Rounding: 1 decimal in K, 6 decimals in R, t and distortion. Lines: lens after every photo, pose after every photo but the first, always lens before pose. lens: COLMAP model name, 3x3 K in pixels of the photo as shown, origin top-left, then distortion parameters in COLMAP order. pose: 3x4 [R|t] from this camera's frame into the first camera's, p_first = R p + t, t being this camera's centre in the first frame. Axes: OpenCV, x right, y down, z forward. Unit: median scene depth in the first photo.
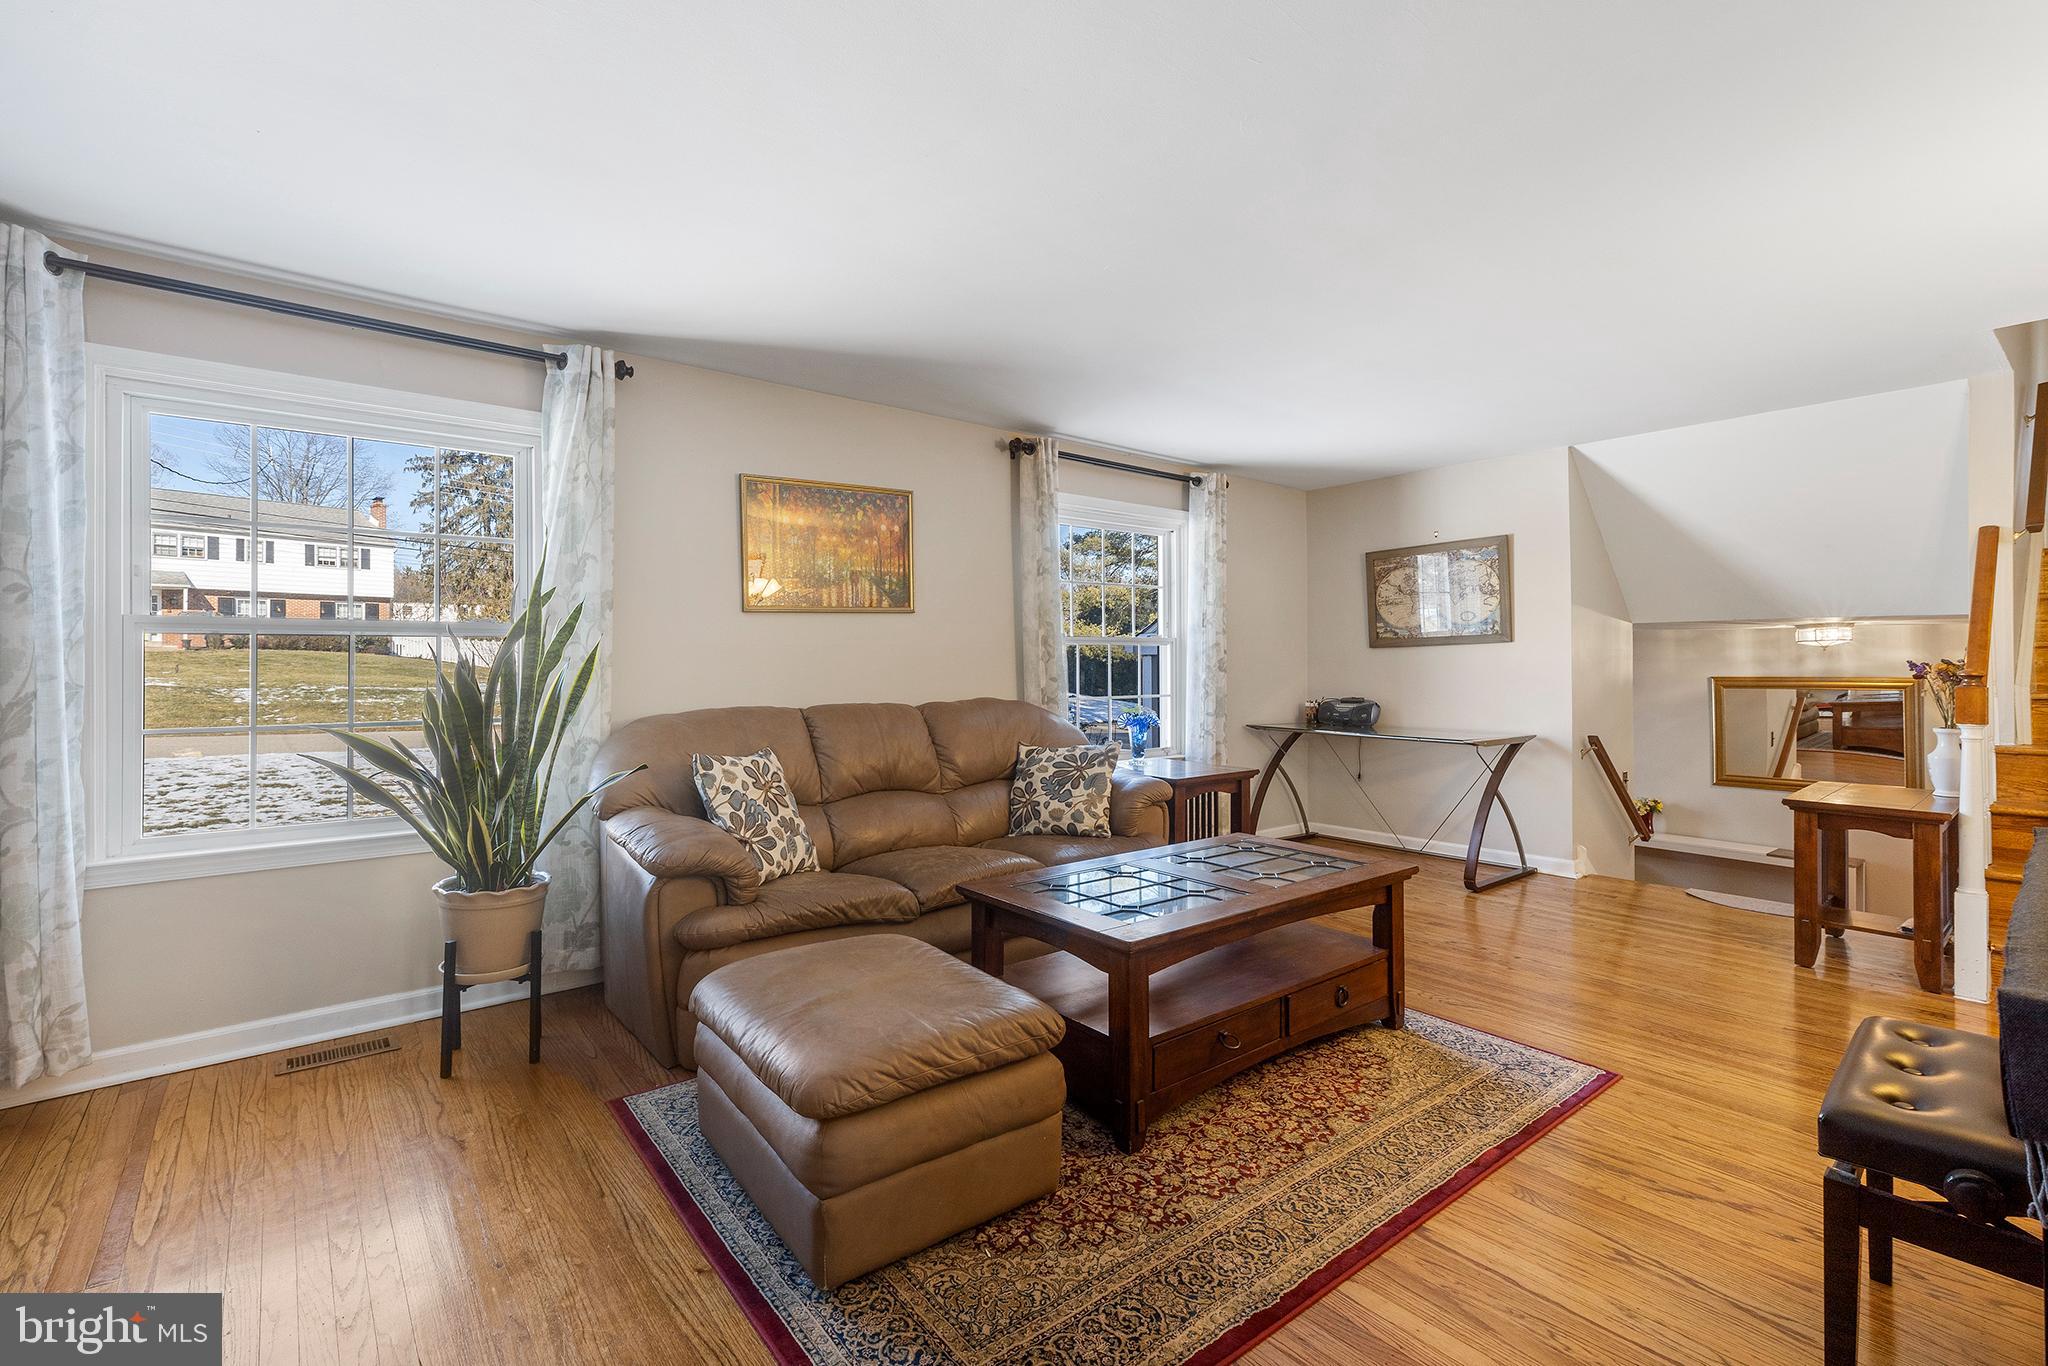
lens RADIAL K [[908.0, 0, 1027.1], [0, 908.0, 659.0], [0, 0, 1]] dist [0.002056, 0.000365]
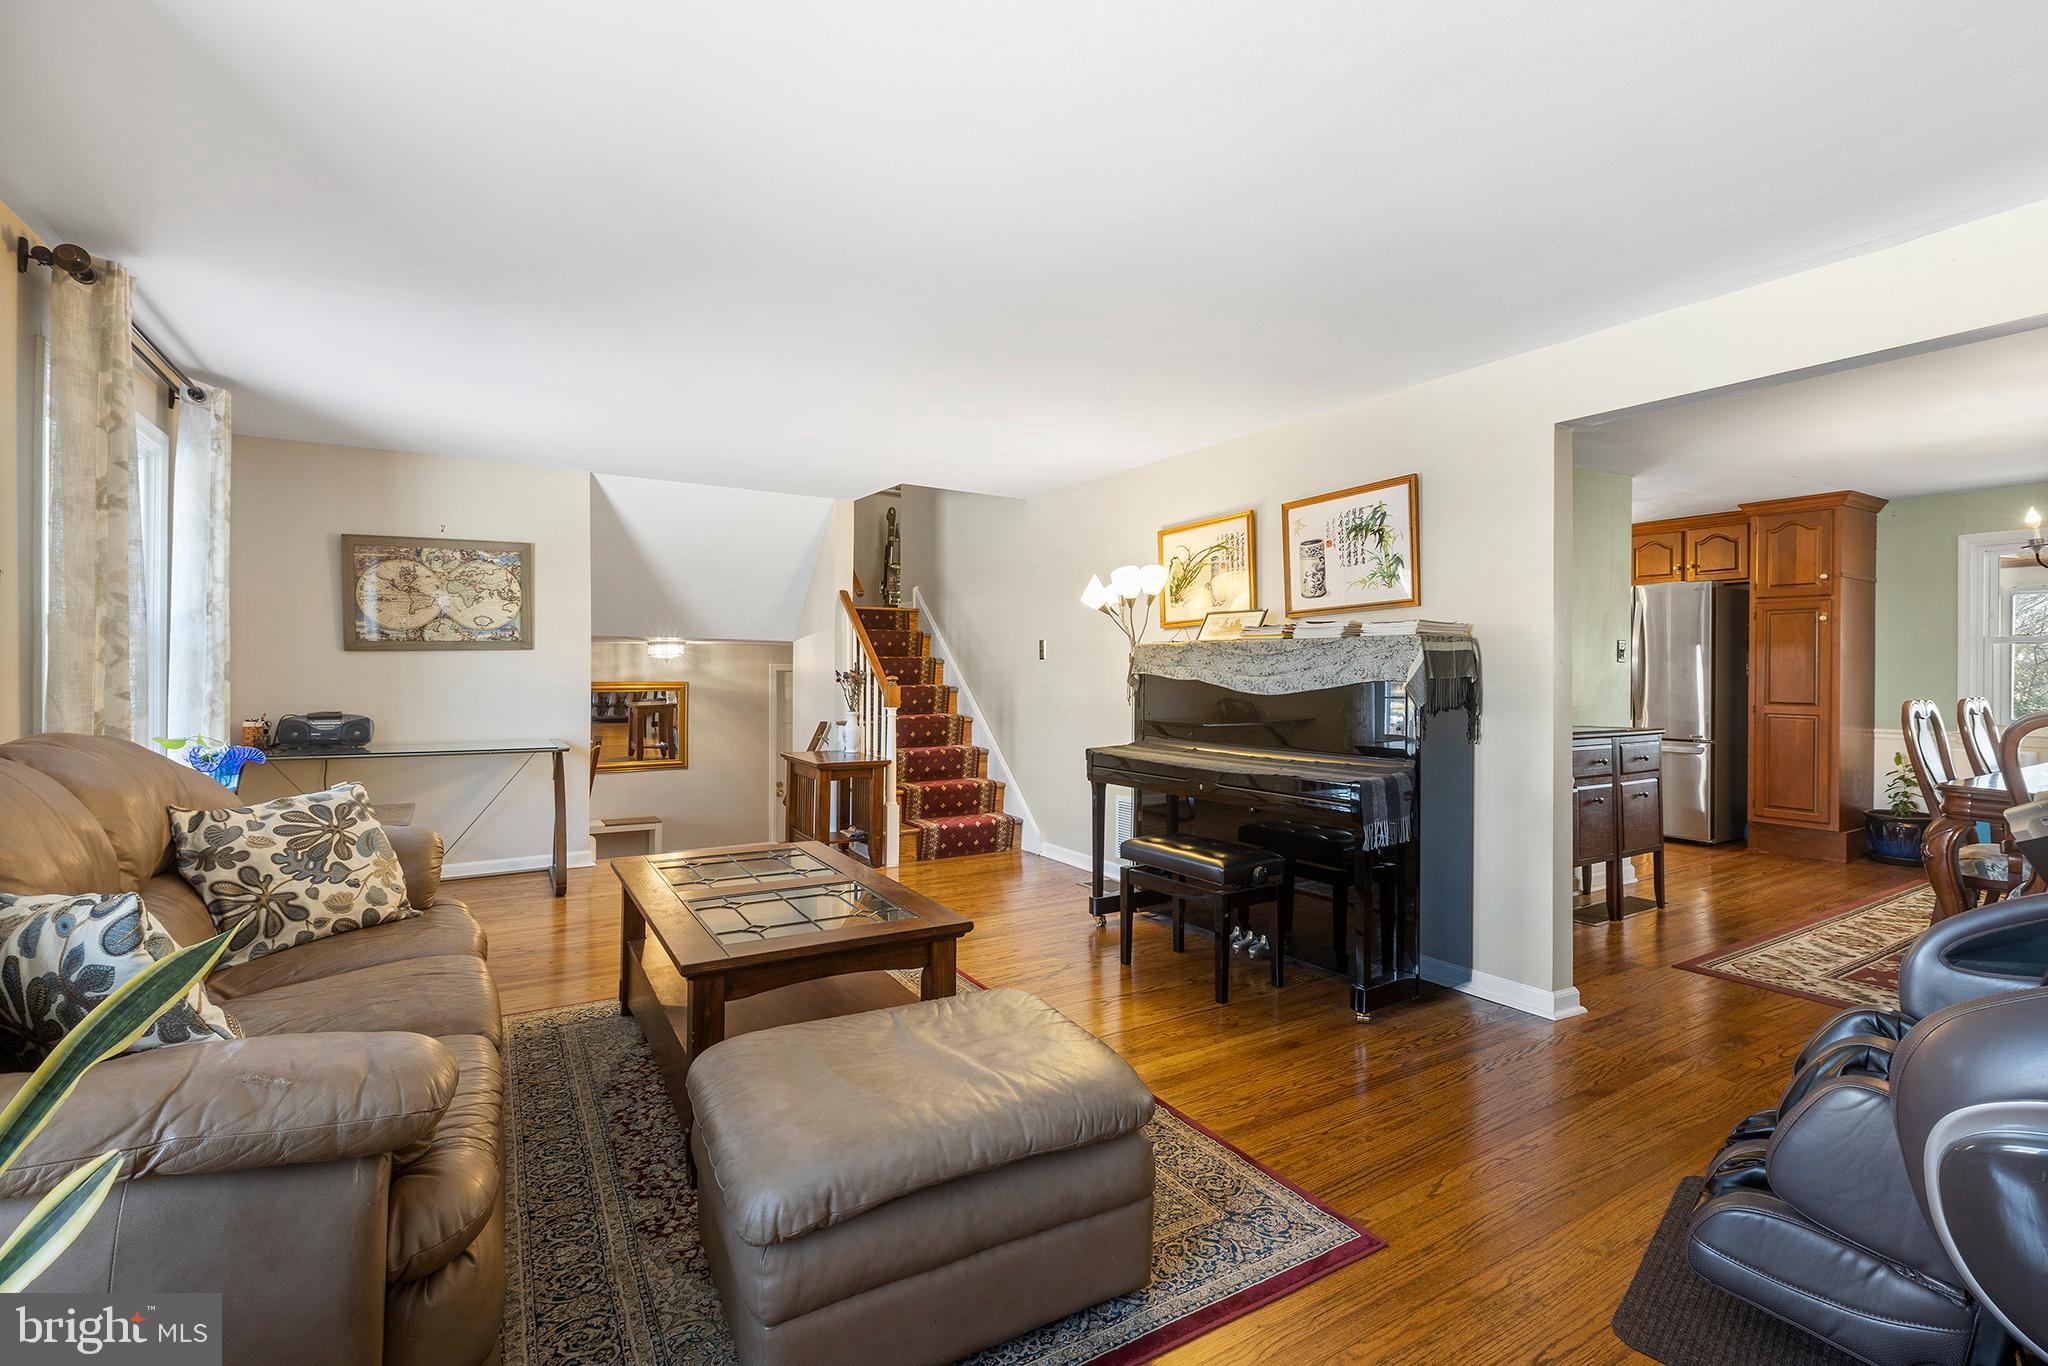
lens RADIAL K [[905.0, 0, 1030.5], [0, 905.0, 672.5], [0, 0, 1]] dist [-0.001954, -0.000205]
pose [[0.136232, 0.002412, 0.990674, -0.512538], [-0.007817, 0.999969, -0.001359, 0.004761], [-0.990646, -0.007559, 0.136247, 0.410401]]
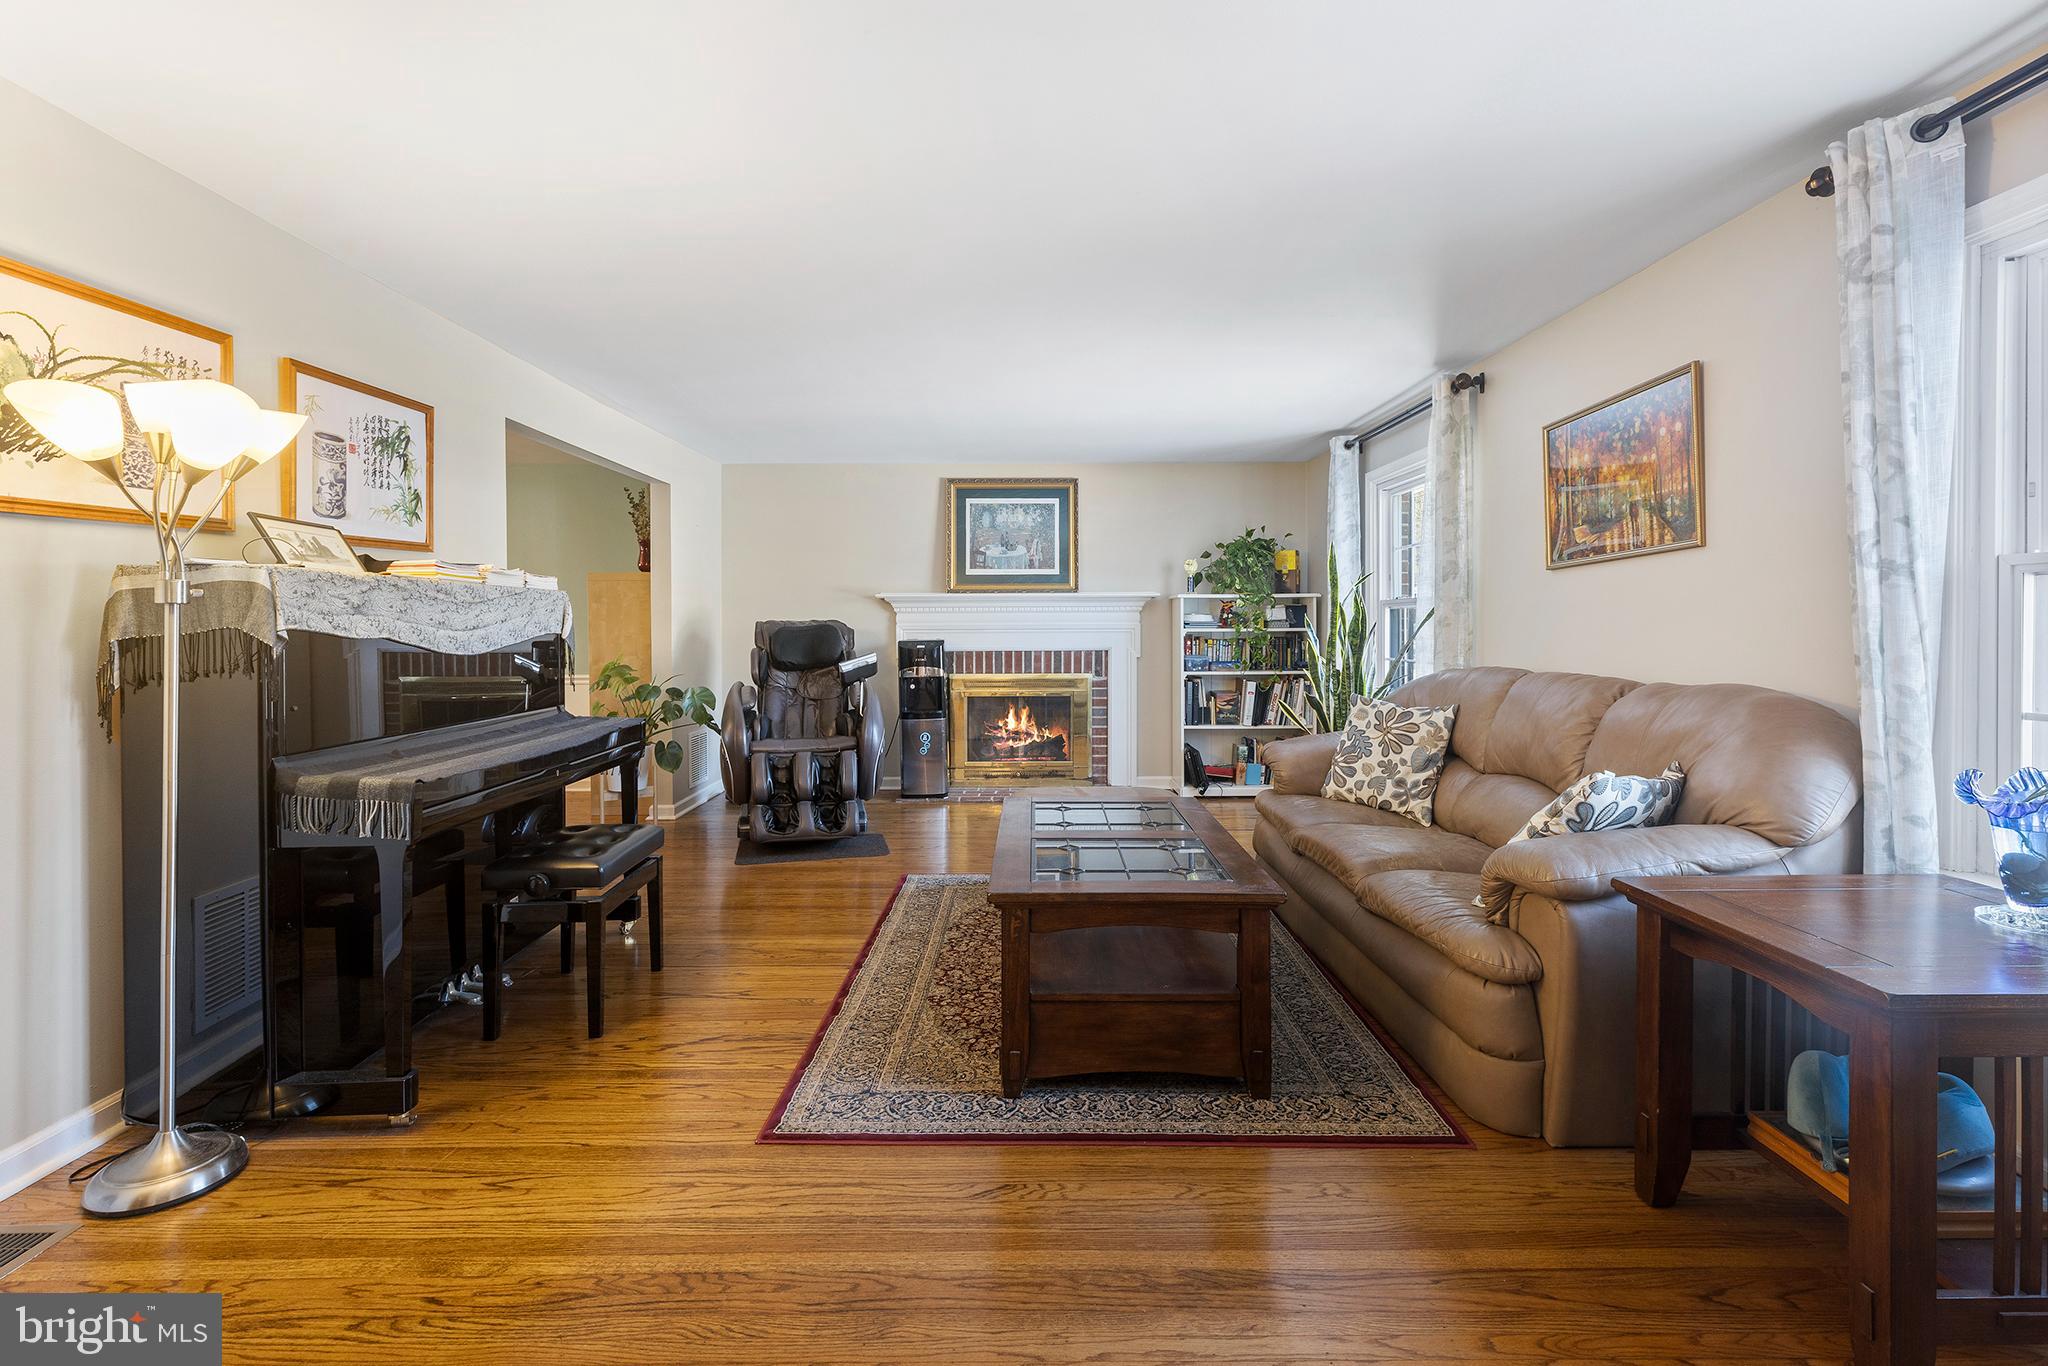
lens RADIAL K [[959.7, 0, 1025.2], [0, 959.7, 648.6], [0, 0, 1]] dist [-0.001583, -0.000180]
pose [[-0.629803, 0.019197, -0.776518, 0.747417], [0.004289, 0.999765, 0.021237, 0.005527], [0.776743, 0.010045, -0.629737, 1.109952]]
